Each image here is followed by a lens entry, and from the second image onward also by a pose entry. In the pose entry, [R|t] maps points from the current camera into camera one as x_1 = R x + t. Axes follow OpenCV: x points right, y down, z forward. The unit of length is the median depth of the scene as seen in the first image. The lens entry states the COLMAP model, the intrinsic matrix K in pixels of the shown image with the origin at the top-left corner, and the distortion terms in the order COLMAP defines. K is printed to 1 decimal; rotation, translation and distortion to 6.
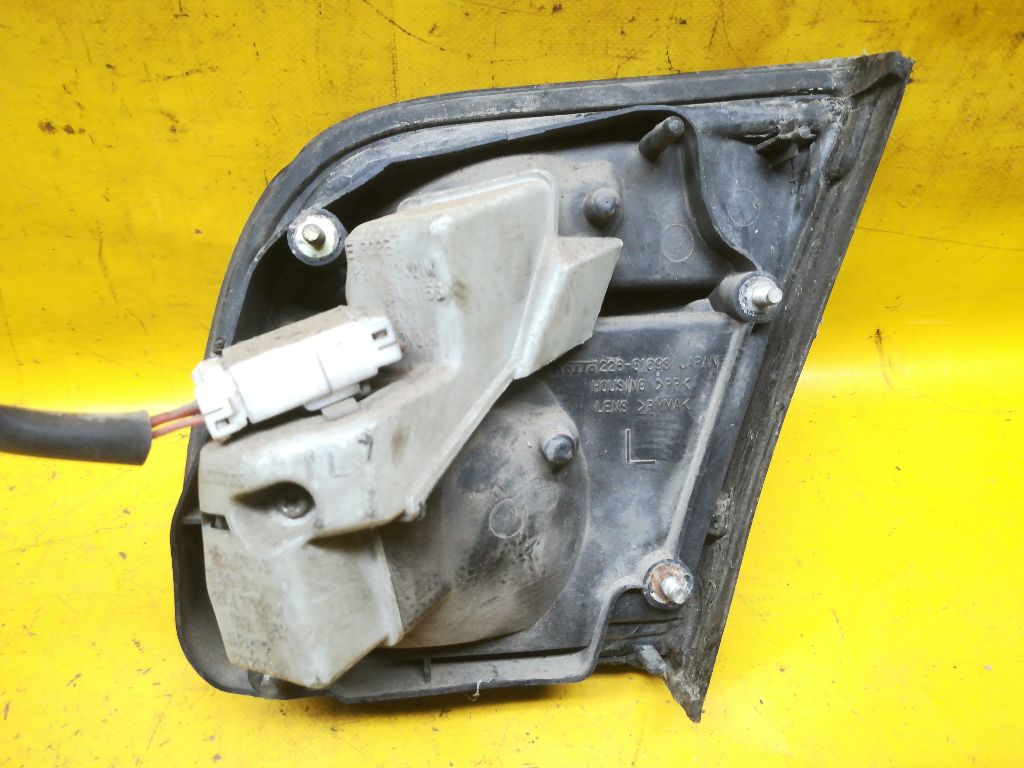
lens RADIAL K [[780.2, 0, 517.1], [0, 780.2, 372.1], [0, 0, 1]] dist [0.024140, -0.046675]
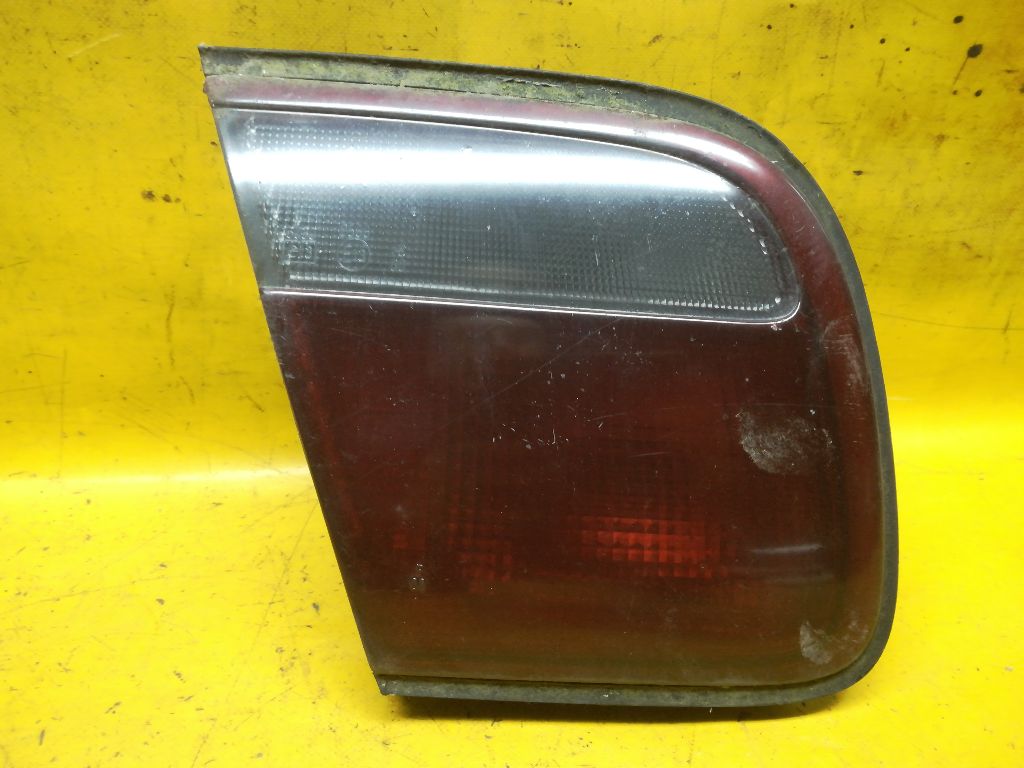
lens RADIAL K [[787.7, 0, 515.4], [0, 787.7, 389.5], [0, 0, 1]] dist [0.020596, -0.041338]
pose [[0.998038, -0.002810, 0.062547, -0.129118], [0.019612, 0.962748, -0.269689, 0.294133], [-0.059459, 0.270387, 0.960914, -0.087425]]
